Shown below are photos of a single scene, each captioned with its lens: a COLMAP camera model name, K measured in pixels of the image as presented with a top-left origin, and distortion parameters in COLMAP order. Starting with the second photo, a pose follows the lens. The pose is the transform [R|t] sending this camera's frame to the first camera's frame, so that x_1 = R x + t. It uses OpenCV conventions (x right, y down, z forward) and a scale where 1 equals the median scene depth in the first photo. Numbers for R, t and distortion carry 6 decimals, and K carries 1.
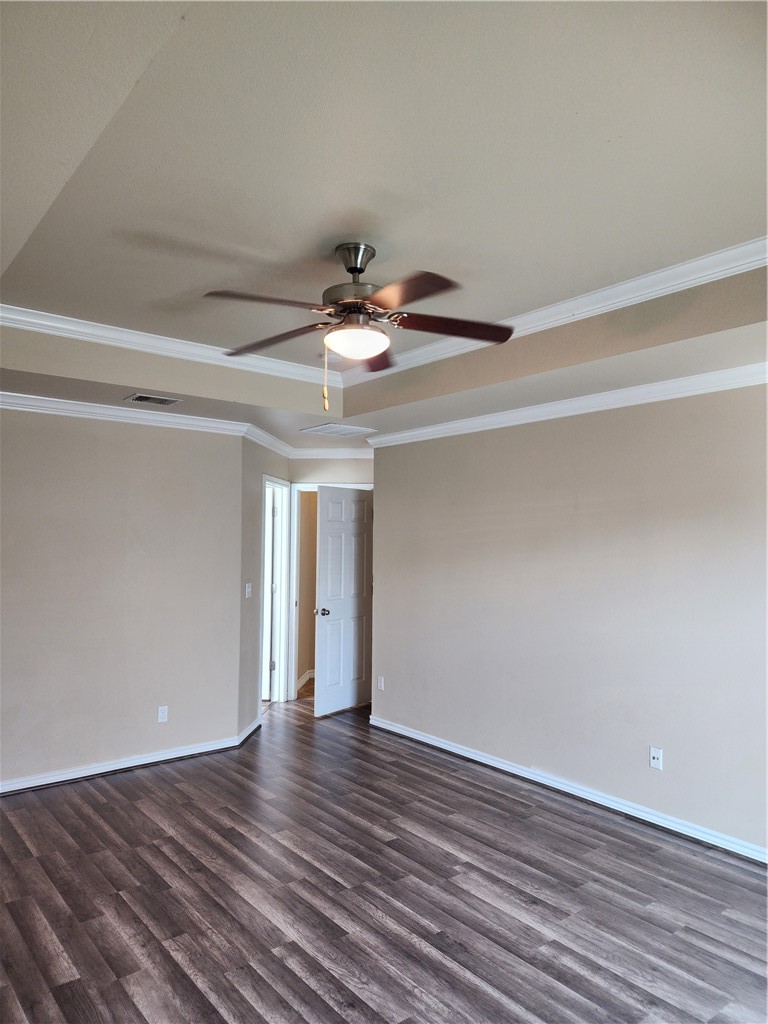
lens RADIAL K [[688.0, 0, 383.2], [0, 688.0, 511.8], [0, 0, 1]] dist [0.068176, -0.052265]
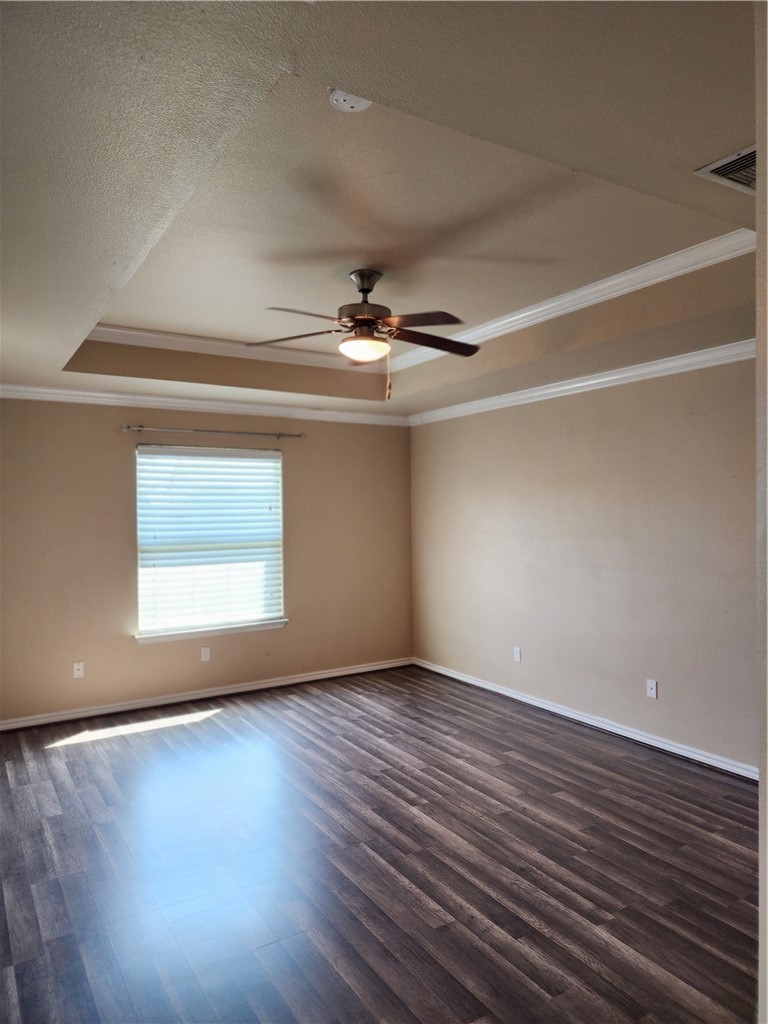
lens RADIAL K [[688.0, 0, 385.7], [0, 688.0, 511.3], [0, 0, 1]] dist [0.068176, -0.052265]
pose [[-0.991347, 0.003300, 0.131227, -0.227156], [-0.001268, 0.999397, -0.034711, 0.089924], [-0.131262, -0.034577, -0.990745, 2.105175]]
